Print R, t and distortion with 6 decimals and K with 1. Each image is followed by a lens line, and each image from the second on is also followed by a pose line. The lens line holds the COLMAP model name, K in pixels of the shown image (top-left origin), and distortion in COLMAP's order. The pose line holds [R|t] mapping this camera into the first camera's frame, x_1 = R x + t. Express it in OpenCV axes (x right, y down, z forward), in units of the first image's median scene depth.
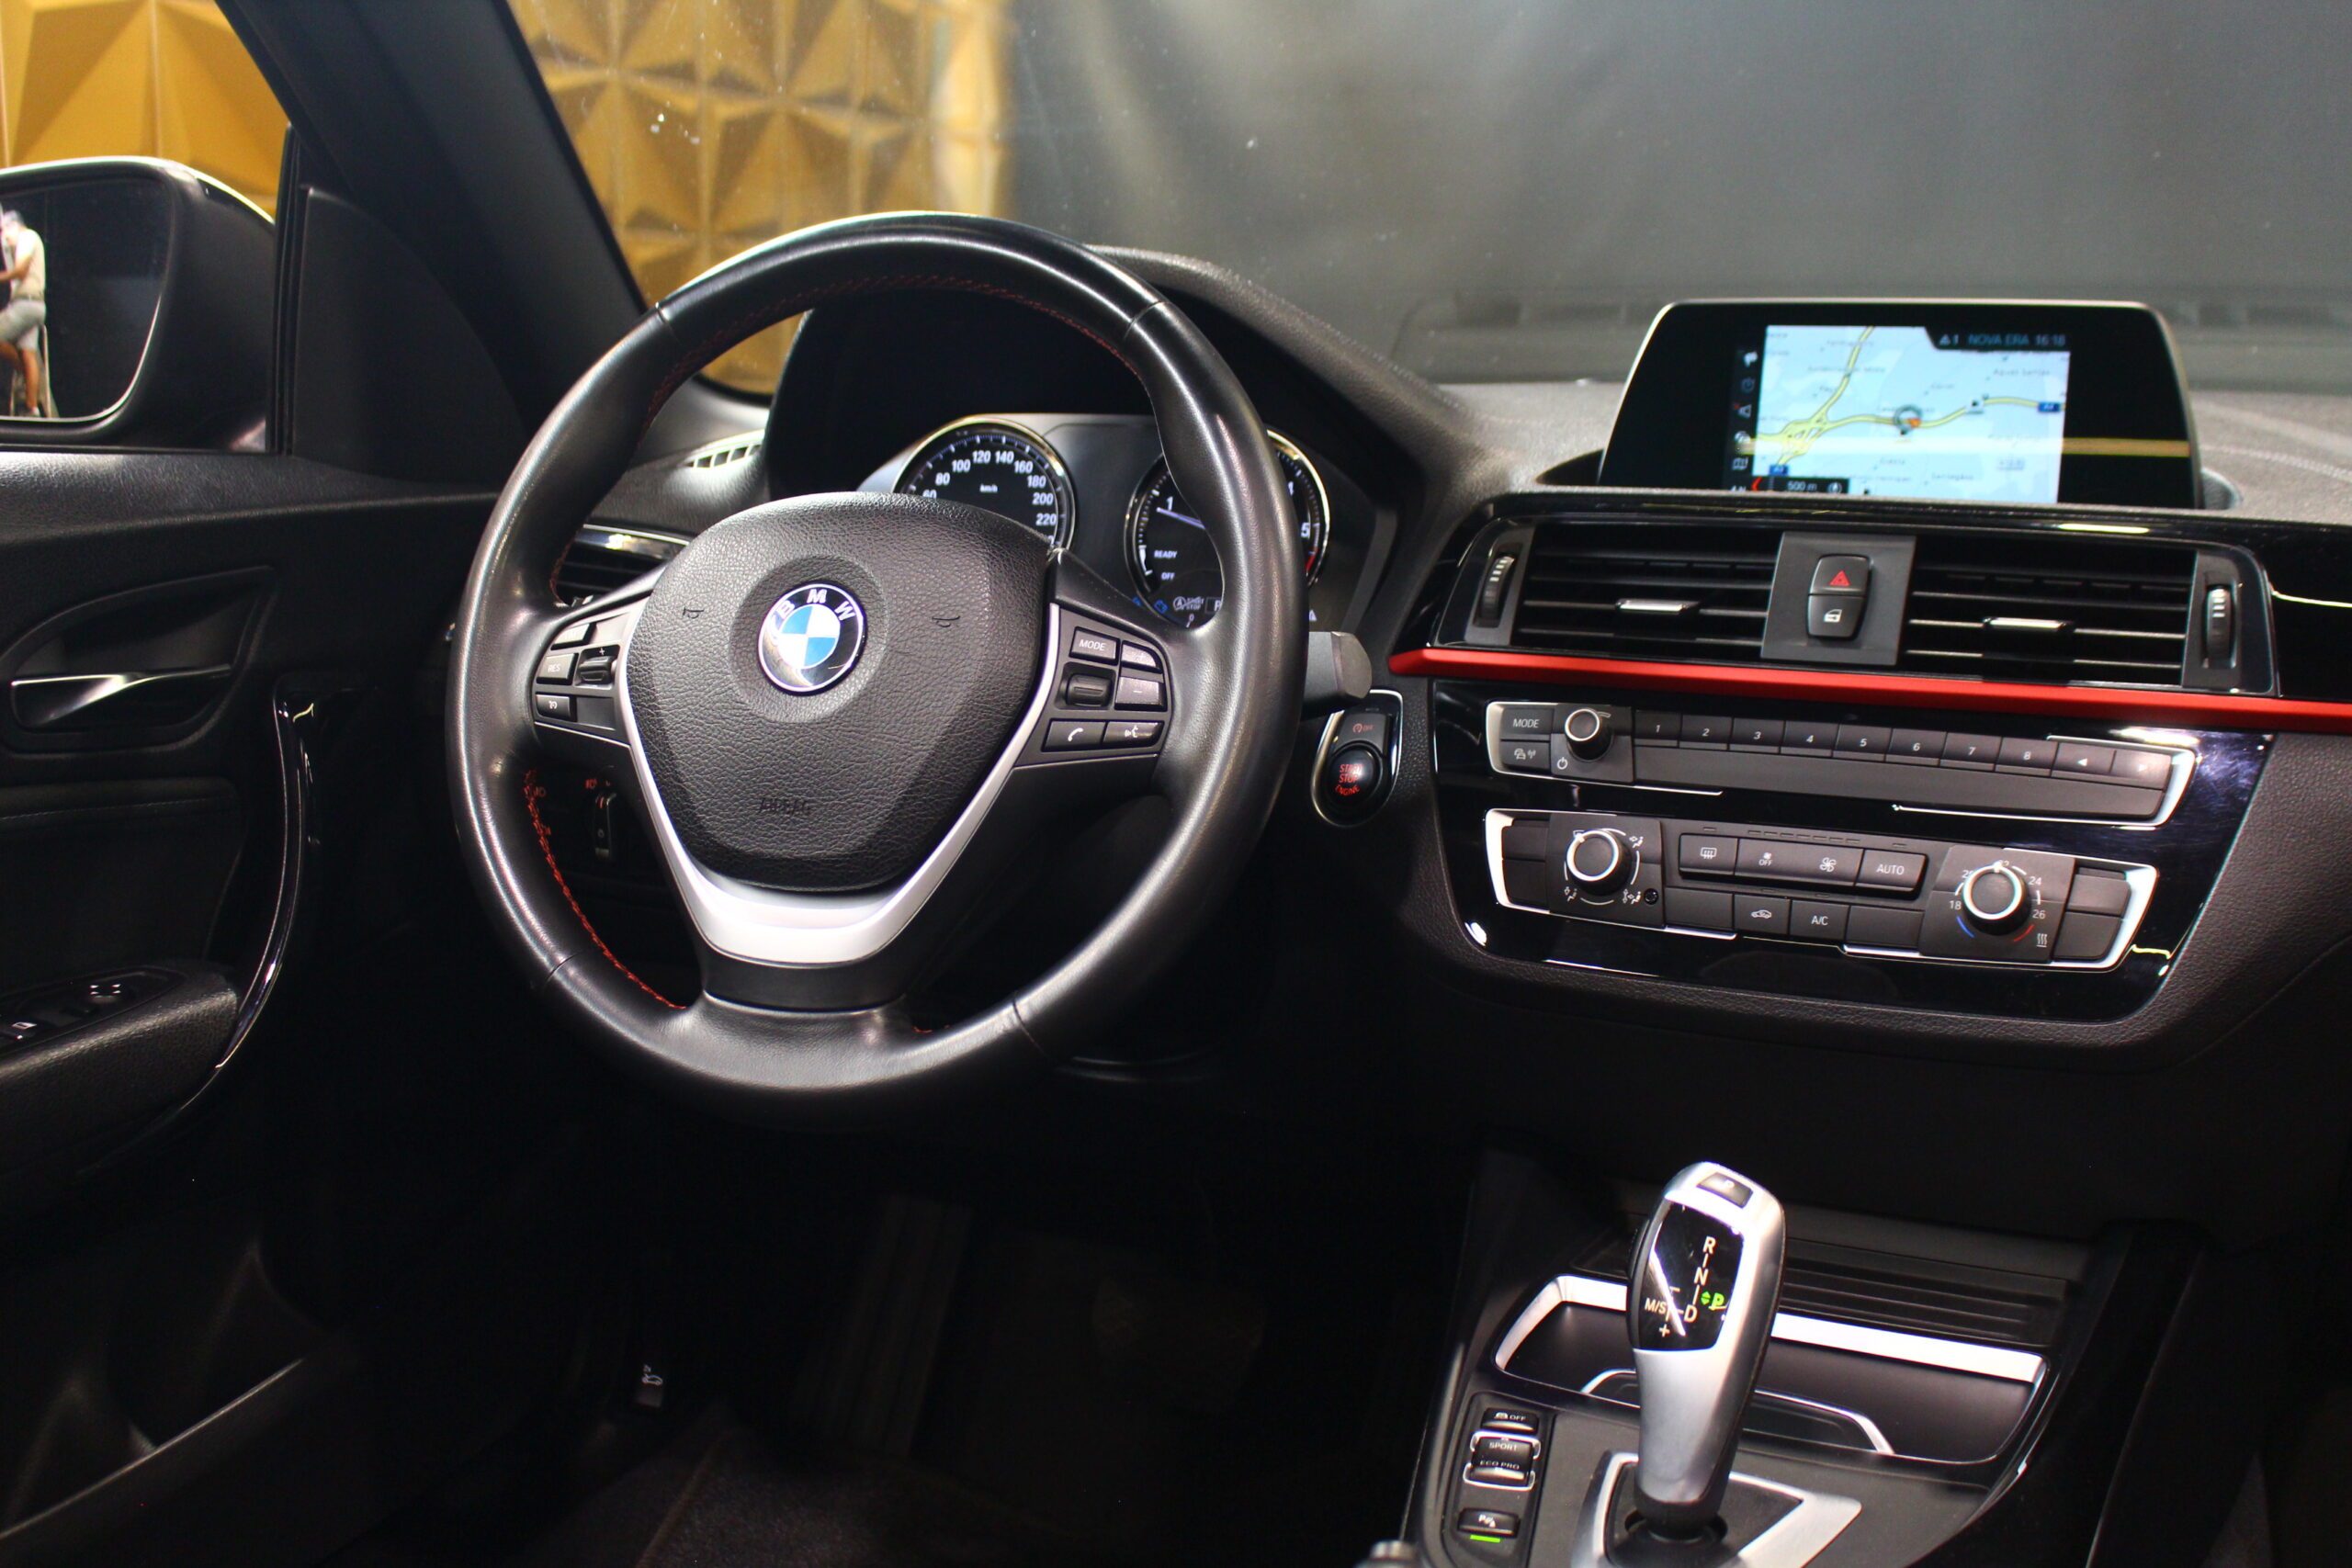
lens RADIAL K [[2667.7, 0, 1189.0], [0, 2667.7, 767.3], [0, 0, 1]] dist [-0.112604, 0.000000]
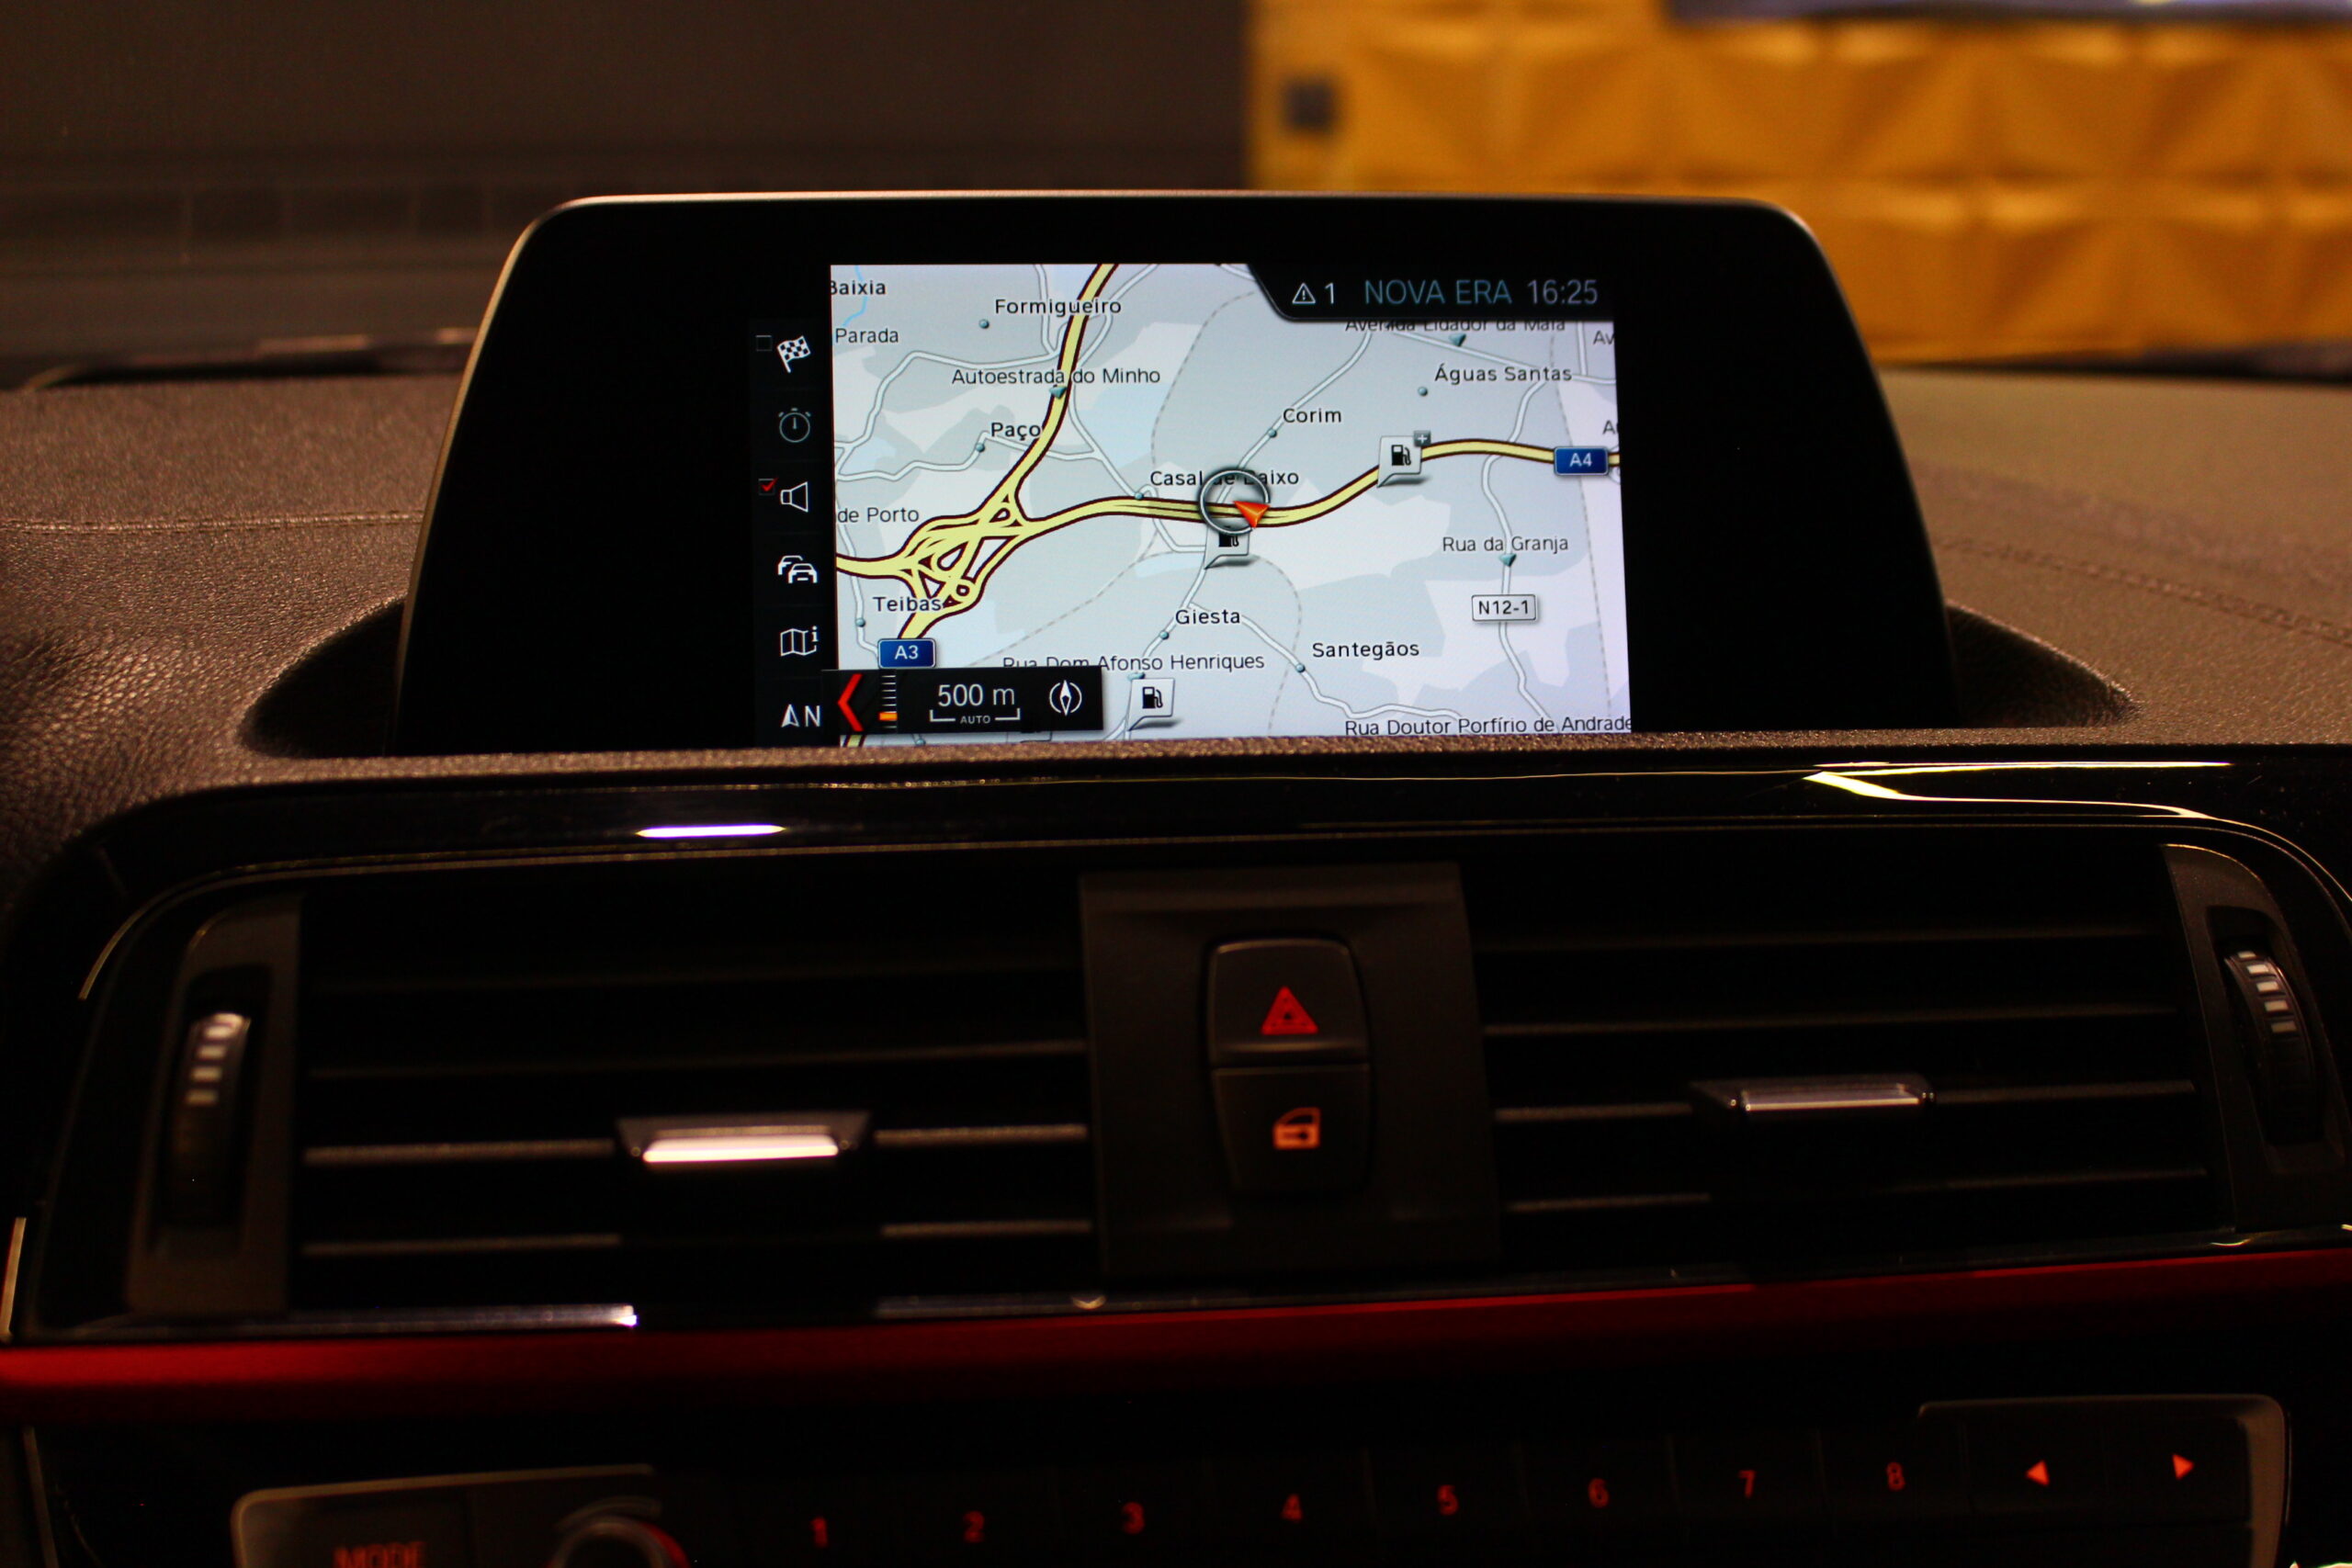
lens RADIAL K [[3084.9, 0, 1178.7], [0, 3084.9, 781.5], [0, 0, 1]] dist [-0.020129, 0.000000]
pose [[0.828856, -0.105326, 0.549458, 0.014755], [0.091536, 0.994415, 0.052539, -0.120801], [-0.551923, 0.006748, 0.833868, 0.655880]]
